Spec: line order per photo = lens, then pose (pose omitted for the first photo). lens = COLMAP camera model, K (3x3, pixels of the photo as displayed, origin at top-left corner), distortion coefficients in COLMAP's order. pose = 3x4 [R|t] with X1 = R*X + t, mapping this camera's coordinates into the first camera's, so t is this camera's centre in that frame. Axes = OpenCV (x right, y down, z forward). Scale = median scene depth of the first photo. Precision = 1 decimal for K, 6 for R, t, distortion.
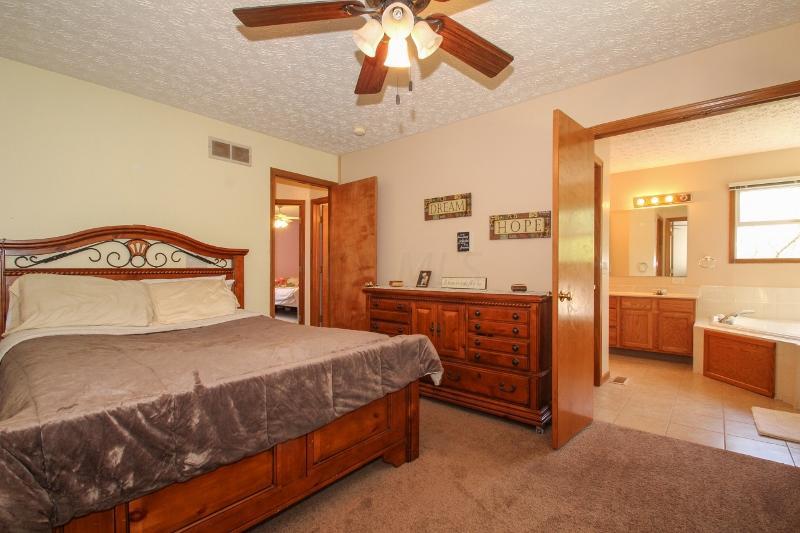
lens RADIAL K [[369.8, 0, 406.7], [0, 369.8, 268.2], [0, 0, 1]] dist [0.000927, -0.000019]
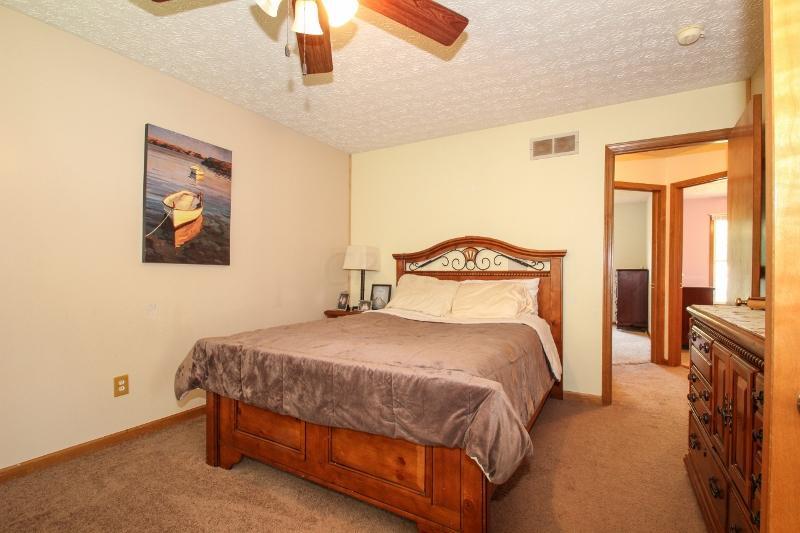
lens RADIAL K [[369.8, 0, 406.7], [0, 369.8, 268.2], [0, 0, 1]] dist [0.000927, -0.000019]
pose [[0.161510, -0.003351, -0.986865, 0.445148], [-0.000825, 0.999993, -0.003531, -0.004361], [0.986871, 0.001385, 0.161507, 0.569525]]
